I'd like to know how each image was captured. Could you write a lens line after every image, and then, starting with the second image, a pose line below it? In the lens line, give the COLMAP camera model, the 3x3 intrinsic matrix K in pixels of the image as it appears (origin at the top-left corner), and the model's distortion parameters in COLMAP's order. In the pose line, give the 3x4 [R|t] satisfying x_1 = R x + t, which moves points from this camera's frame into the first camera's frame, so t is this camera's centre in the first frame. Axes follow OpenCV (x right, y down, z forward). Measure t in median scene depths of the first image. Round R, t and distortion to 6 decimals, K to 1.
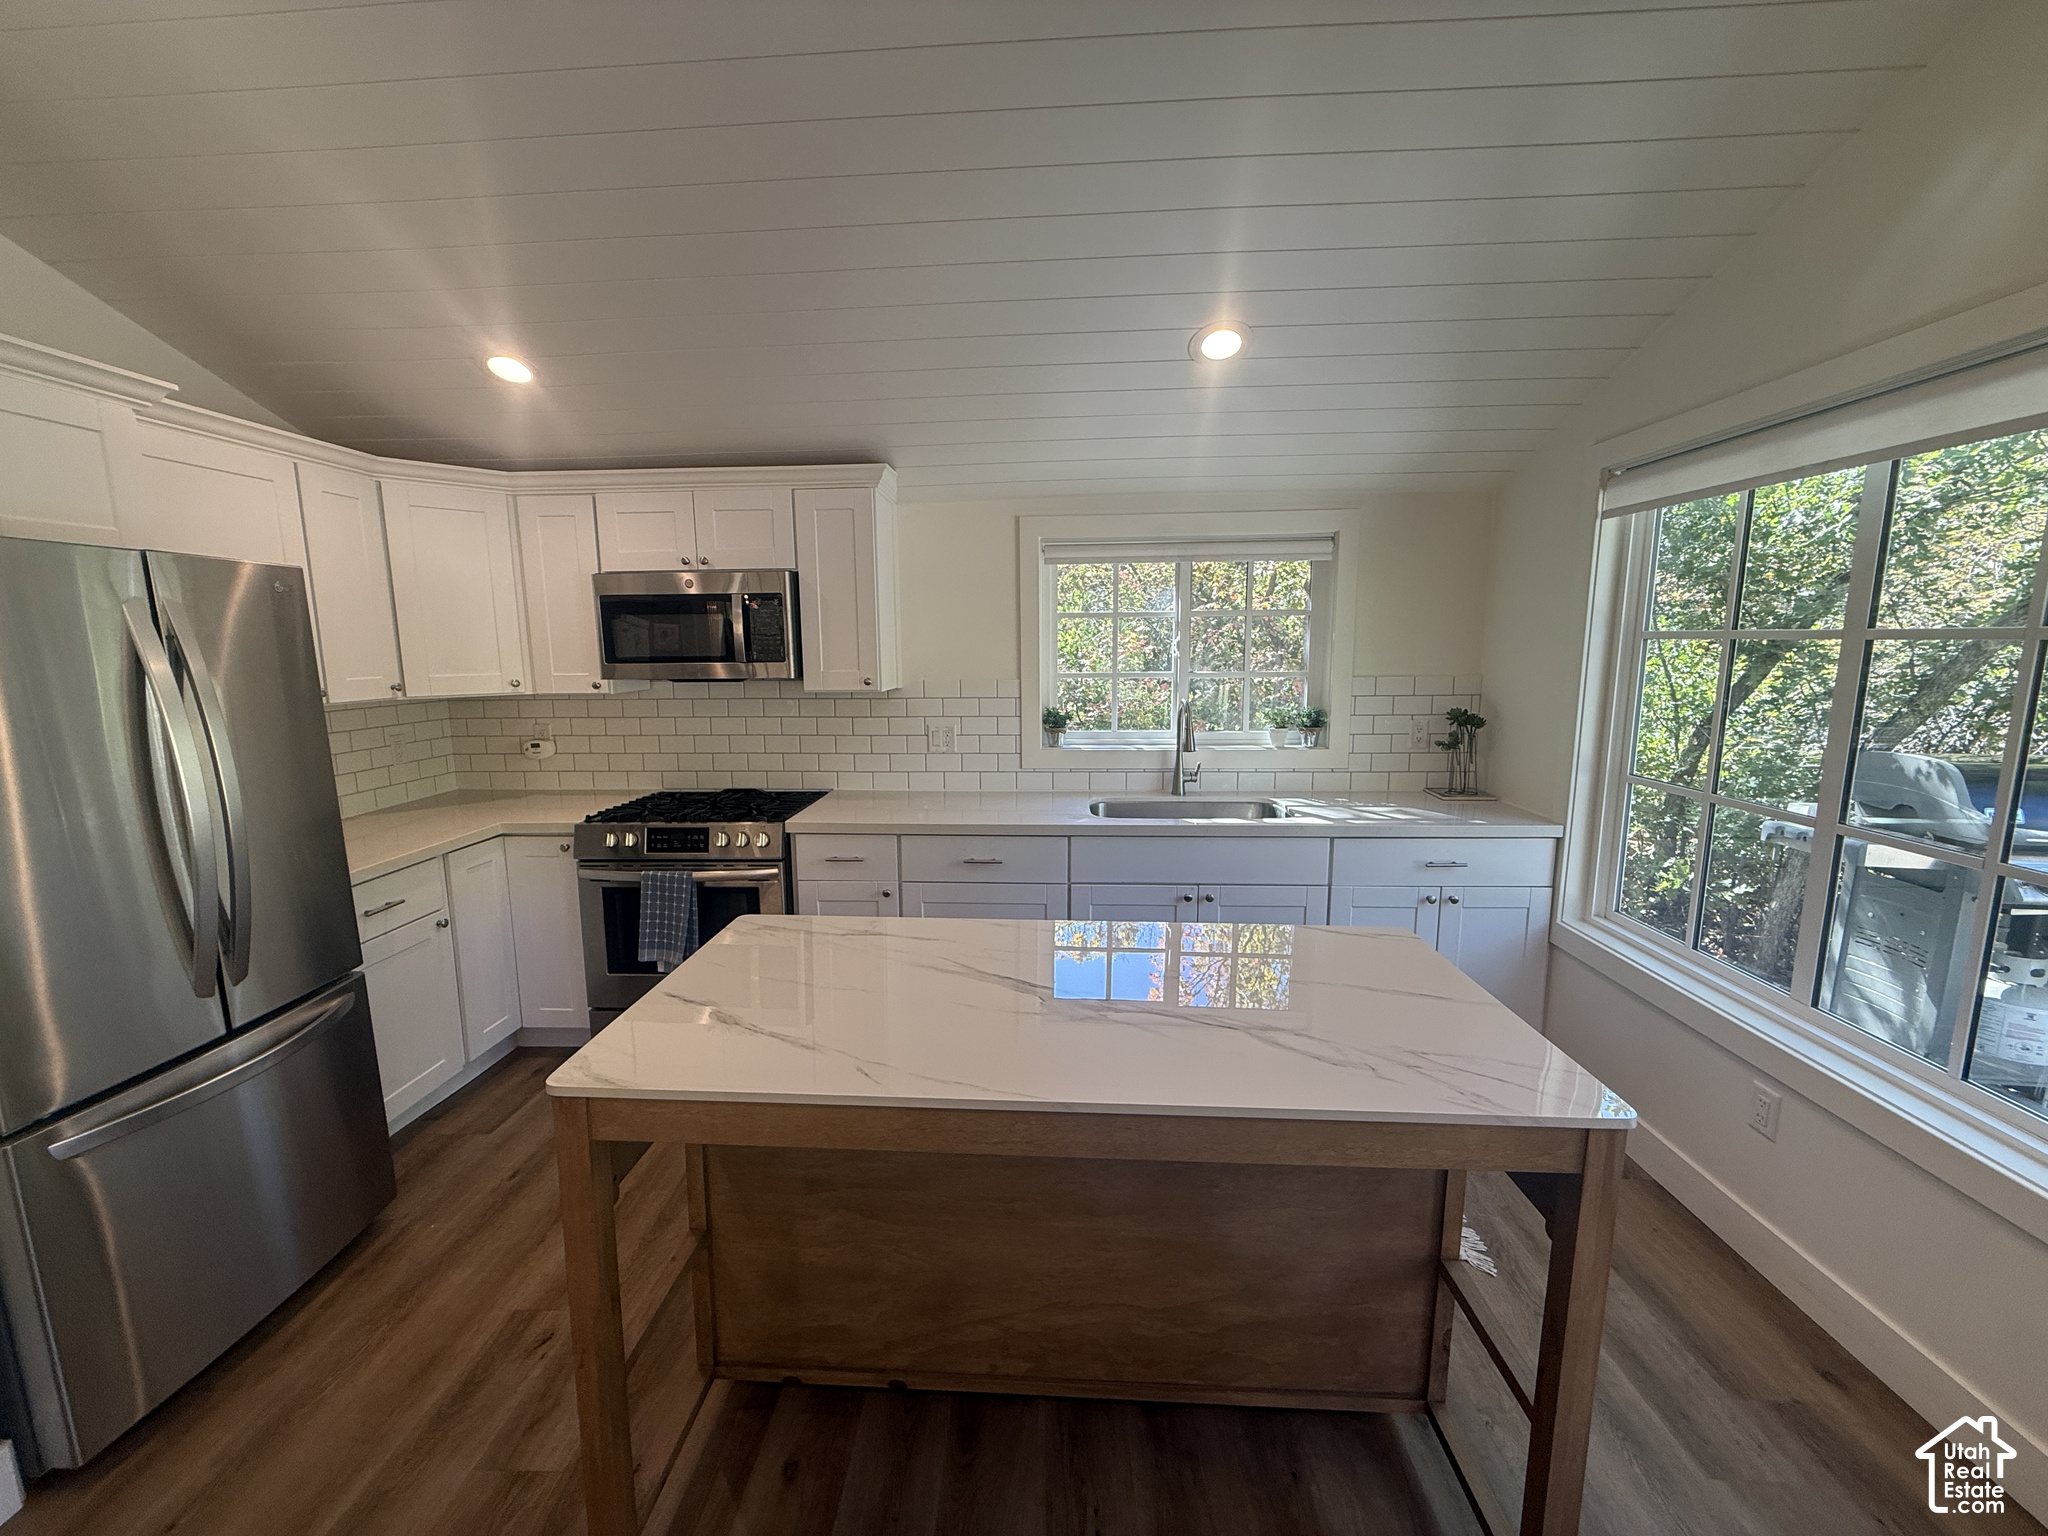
lens RADIAL K [[819.0, 0, 1018.6], [0, 819.0, 768.4], [0, 0, 1]] dist [-0.001746, -0.000199]
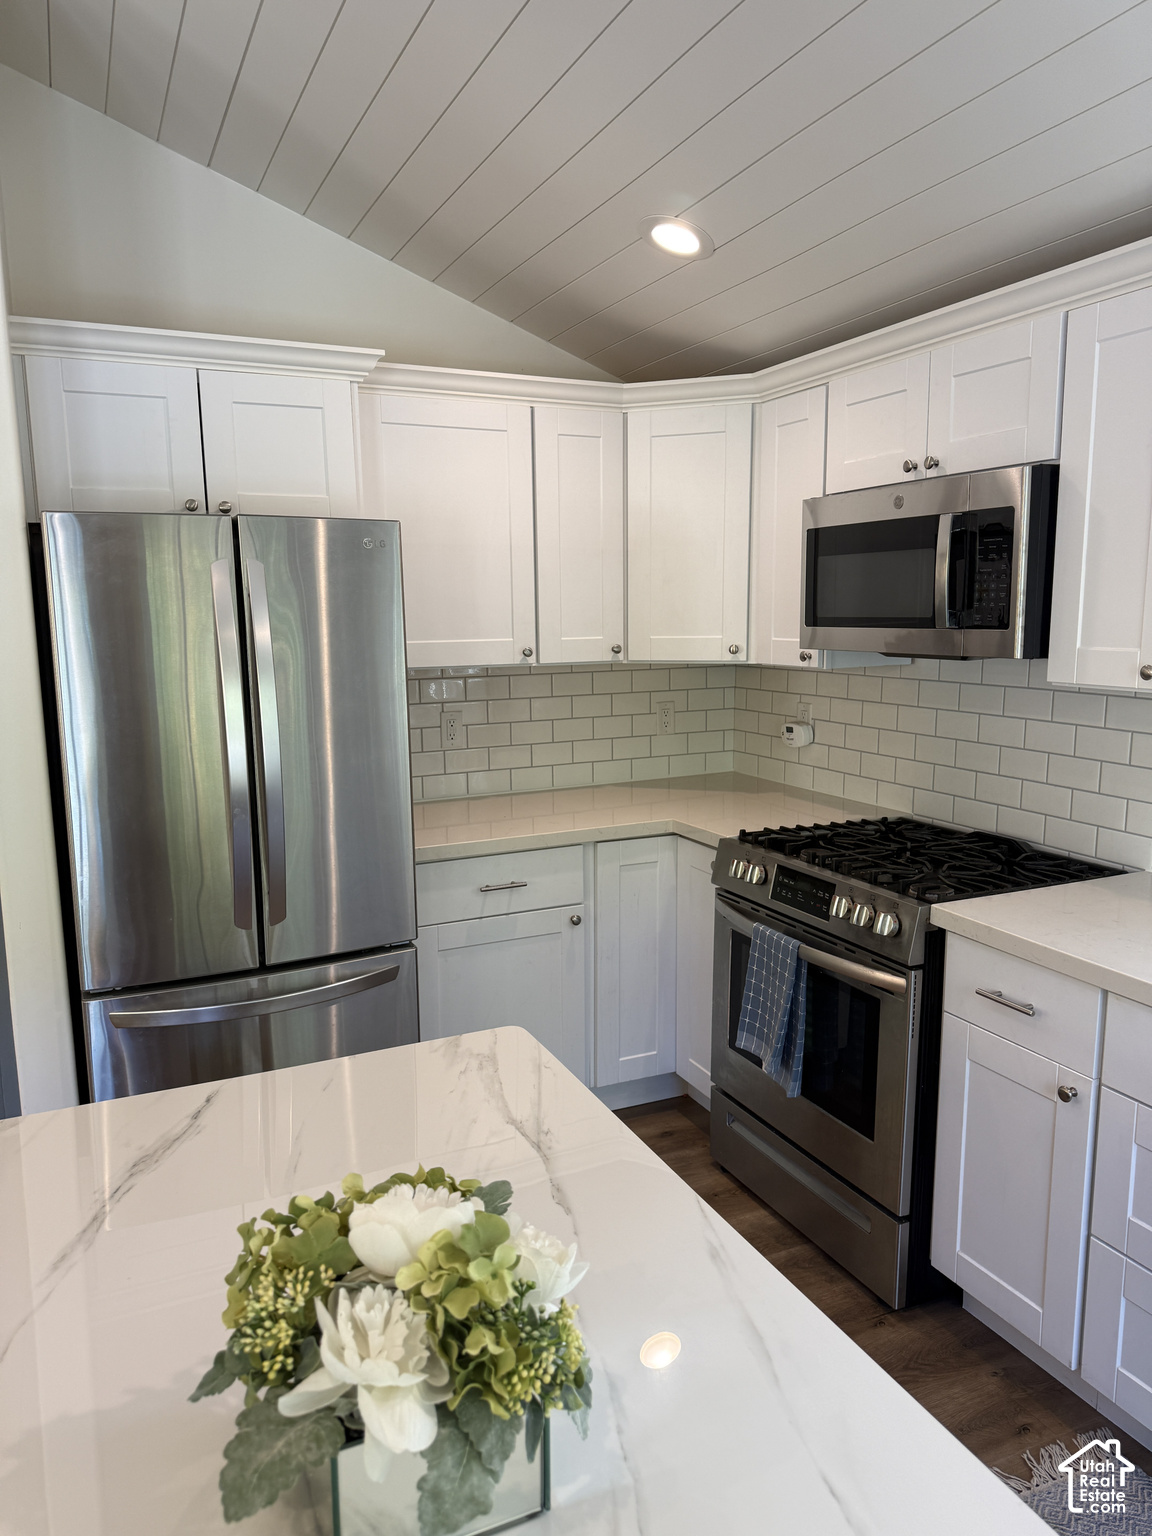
lens RADIAL K [[1076.7, 0, 574.7], [0, 1076.7, 776.8], [0, 0, 1]] dist [0.069125, -0.003709]
pose [[0.466034, 0.143605, -0.873035, 0.253568], [-0.129203, 0.987208, 0.093415, -0.062989], [0.875282, 0.069265, 0.478627, 0.397215]]
